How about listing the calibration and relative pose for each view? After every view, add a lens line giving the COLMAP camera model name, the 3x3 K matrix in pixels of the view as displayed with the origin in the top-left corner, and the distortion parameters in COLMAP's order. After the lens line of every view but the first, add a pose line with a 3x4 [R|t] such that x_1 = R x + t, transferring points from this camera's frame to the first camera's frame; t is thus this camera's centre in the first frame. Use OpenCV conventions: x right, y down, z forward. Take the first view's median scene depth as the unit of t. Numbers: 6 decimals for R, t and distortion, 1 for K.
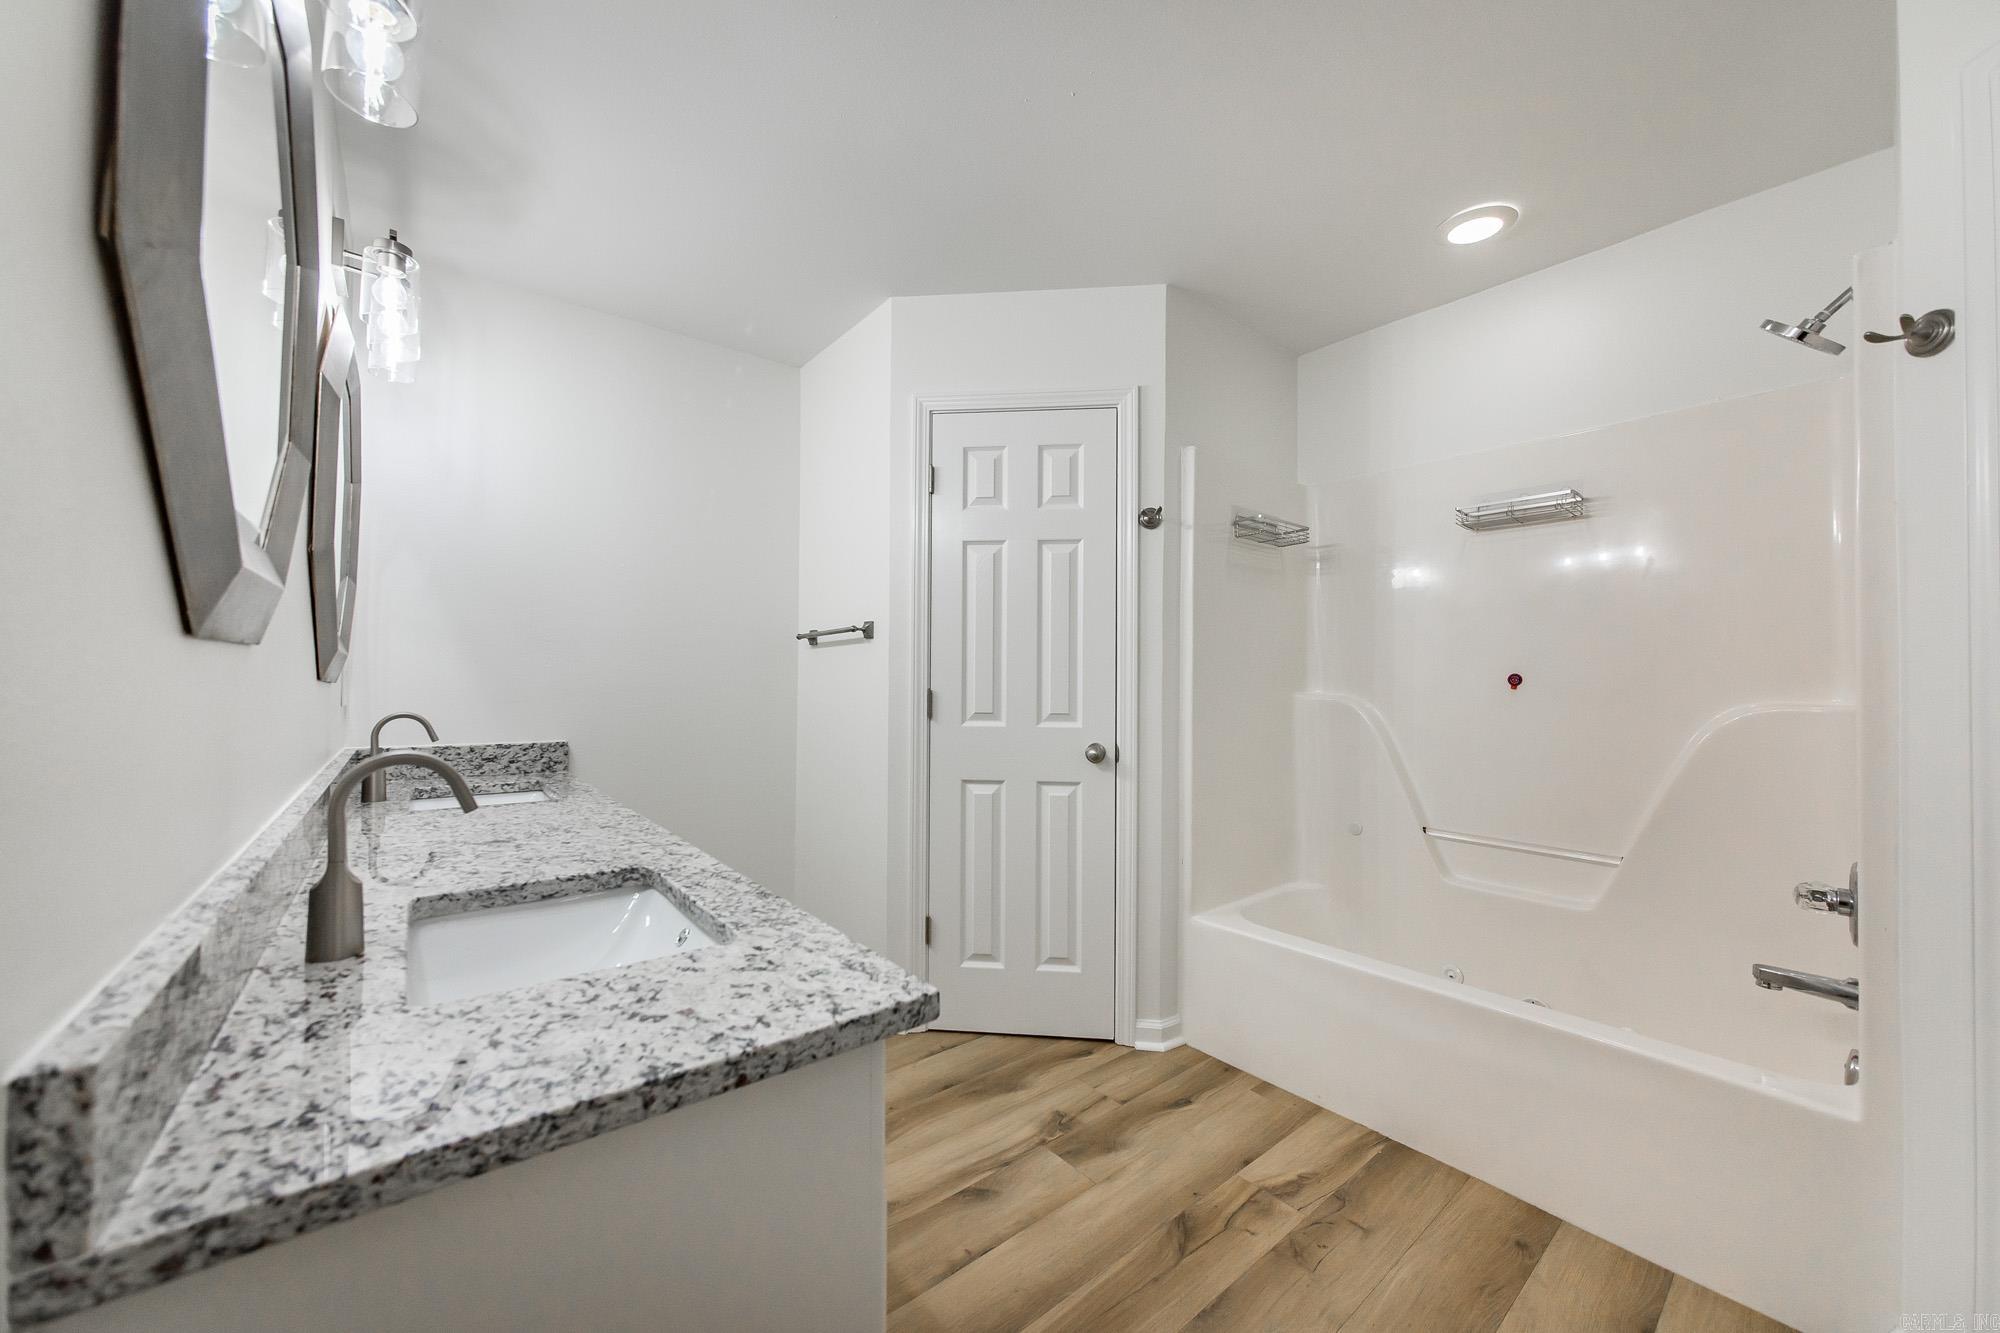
lens RADIAL K [[726.0, 0, 1006.8], [0, 726.0, 685.6], [0, 0, 1]] dist [-0.009606, 0.003156]
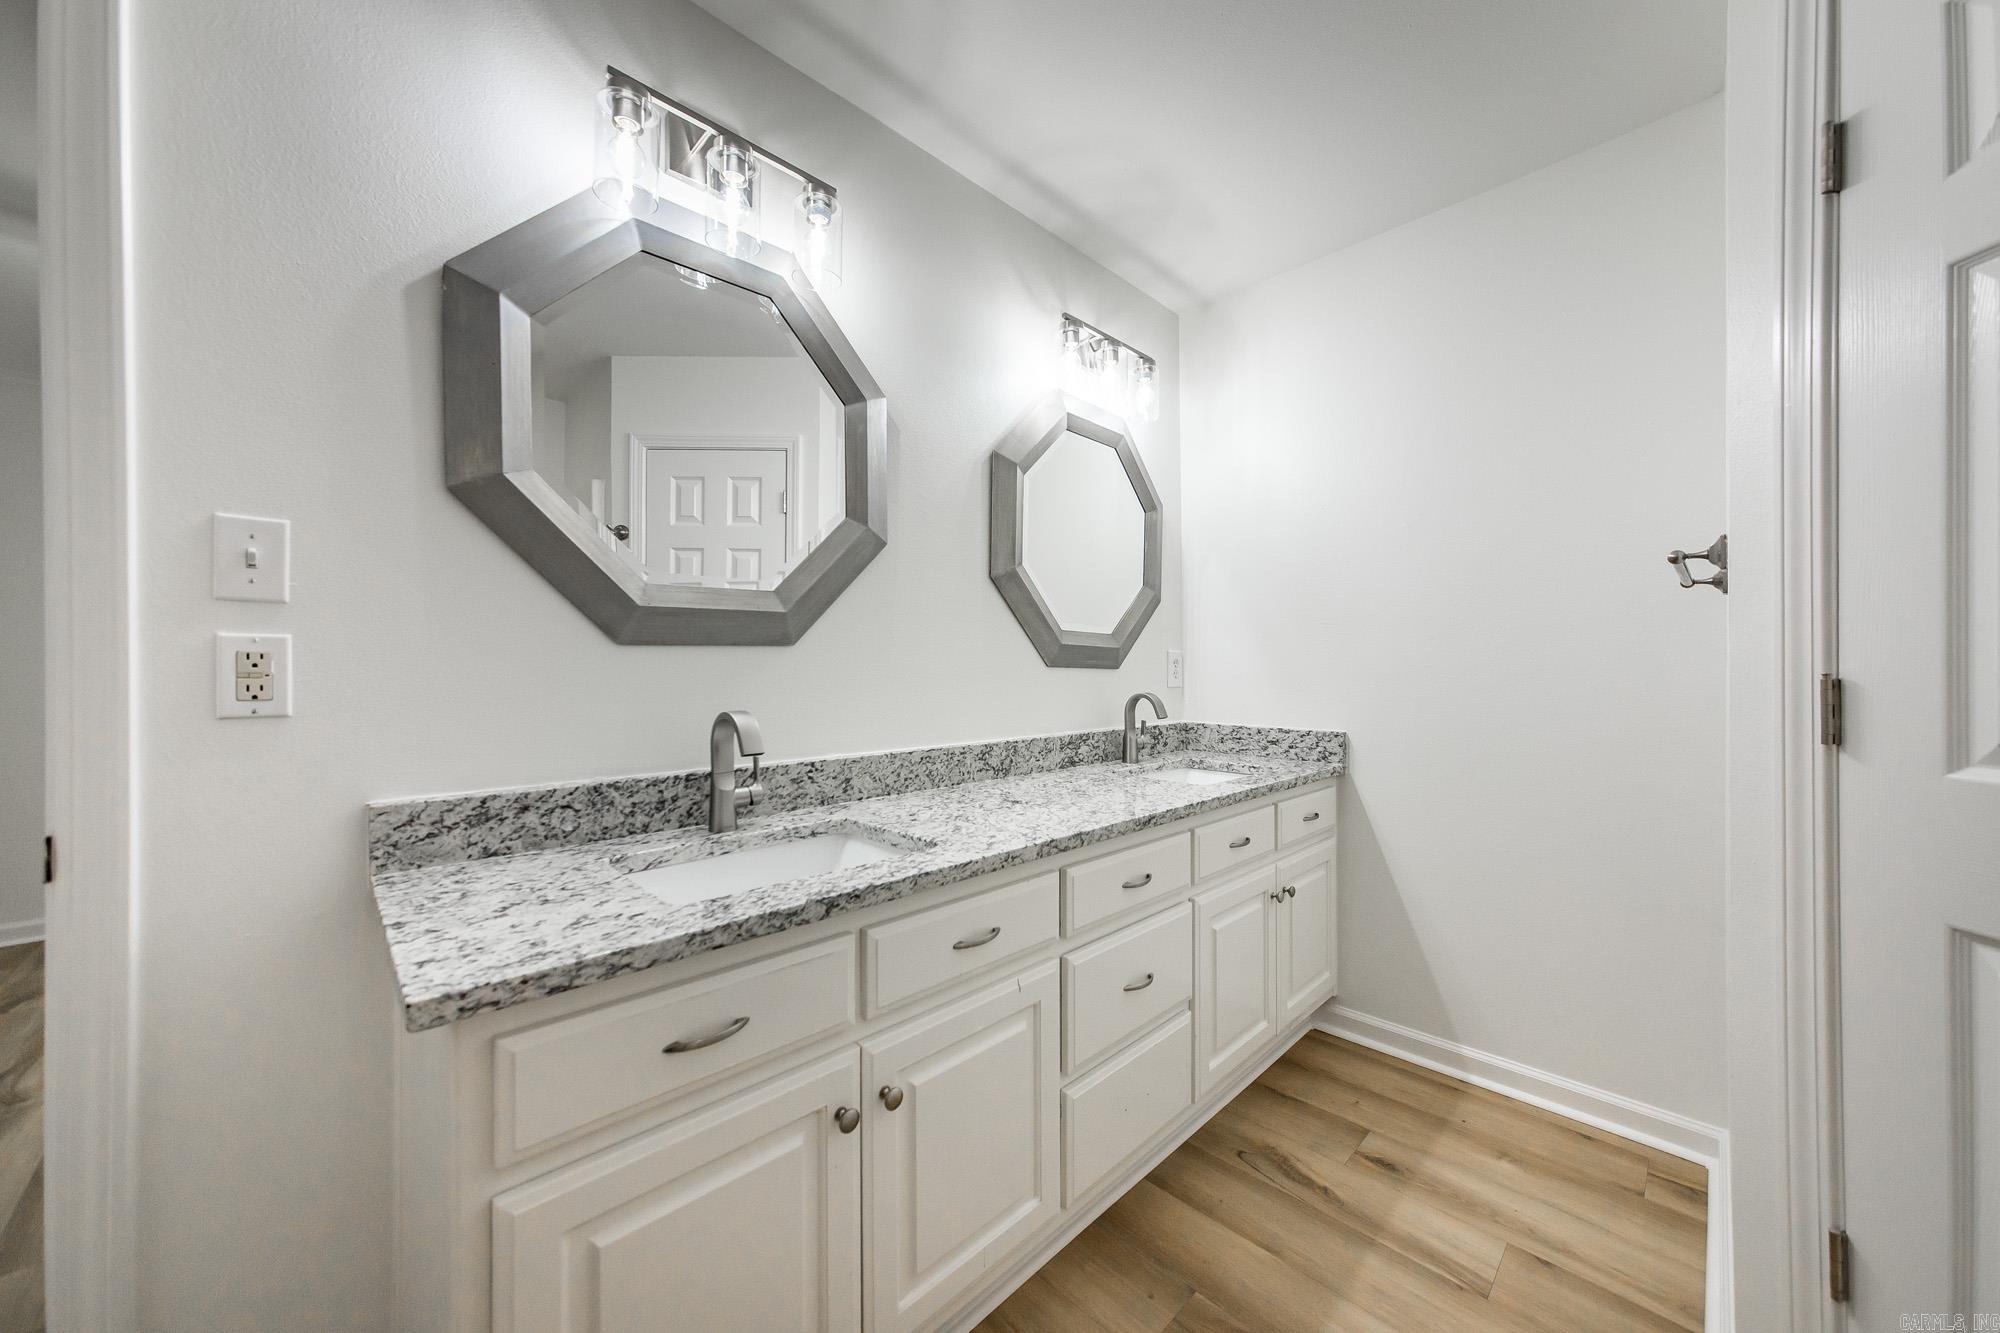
lens RADIAL K [[726.0, 0, 1006.8], [0, 726.0, 685.6], [0, 0, 1]] dist [-0.009606, 0.003156]
pose [[0.091411, 0.018251, -0.995646, 0.258532], [-0.003848, 0.999831, 0.017974, 0.004673], [0.995806, 0.002188, 0.091466, 0.505414]]
